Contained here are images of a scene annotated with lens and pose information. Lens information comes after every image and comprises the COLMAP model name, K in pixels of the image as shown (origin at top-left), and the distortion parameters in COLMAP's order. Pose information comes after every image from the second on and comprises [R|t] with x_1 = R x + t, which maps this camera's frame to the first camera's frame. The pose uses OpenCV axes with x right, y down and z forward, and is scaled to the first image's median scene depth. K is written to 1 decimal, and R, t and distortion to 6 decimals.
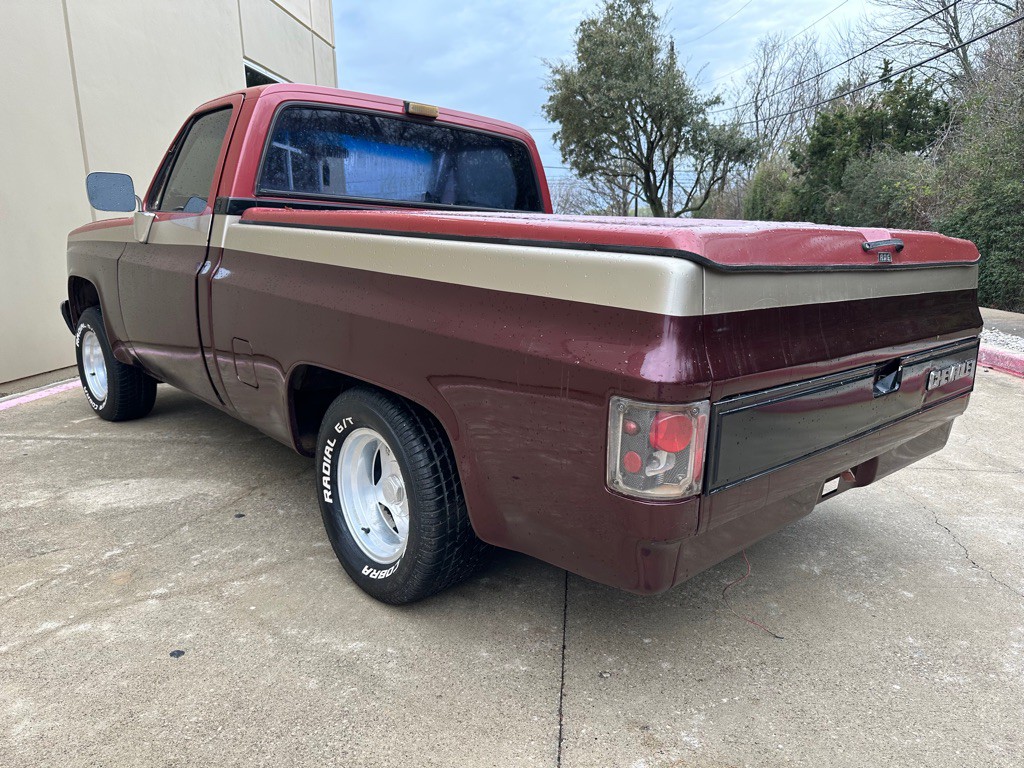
lens RADIAL K [[732.0, 0, 503.4], [0, 732.0, 387.1], [0, 0, 1]] dist [-0.008210, -0.001913]
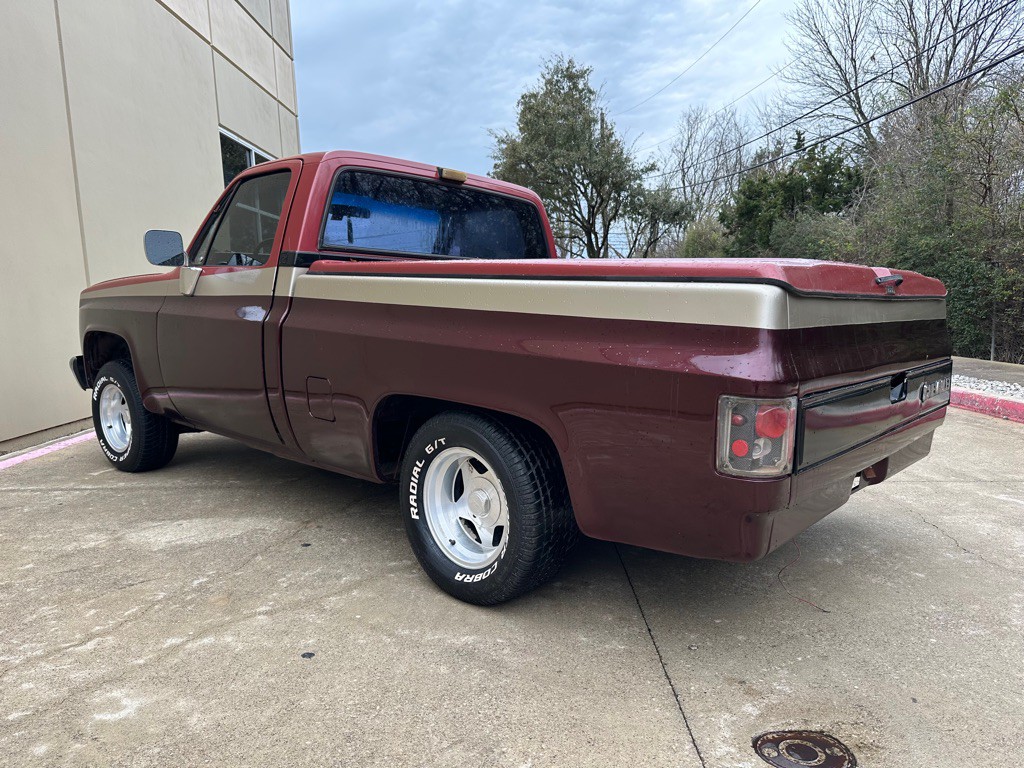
lens RADIAL K [[727.1, 0, 512.2], [0, 727.1, 384.6], [0, 0, 1]] dist [0.022327, -0.036099]
pose [[0.994926, -0.026916, 0.096943, -0.102329], [0.034971, 0.995988, -0.082366, 0.026680], [-0.094337, 0.085339, 0.991876, -0.064325]]
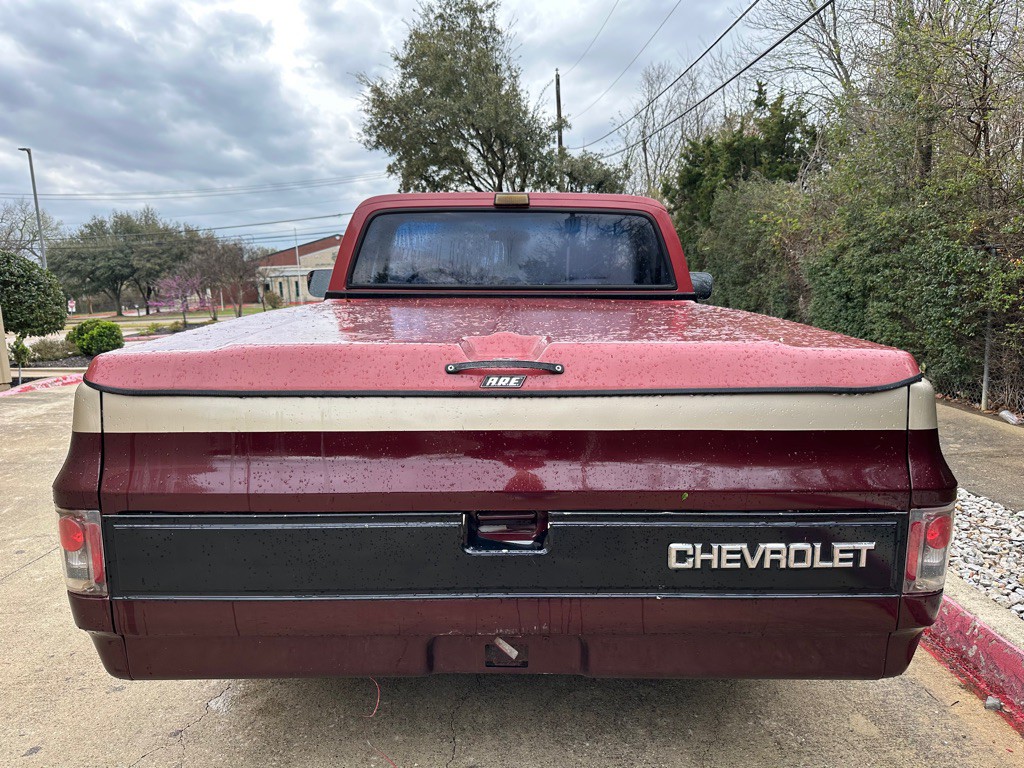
lens RADIAL K [[732.0, 0, 503.4], [0, 732.0, 387.1], [0, 0, 1]] dist [-0.008210, -0.001913]
pose [[0.996109, -0.026239, 0.084129, 0.581242], [0.030905, 0.998027, -0.054649, -0.175521], [-0.082529, 0.057037, 0.994955, 0.730772]]
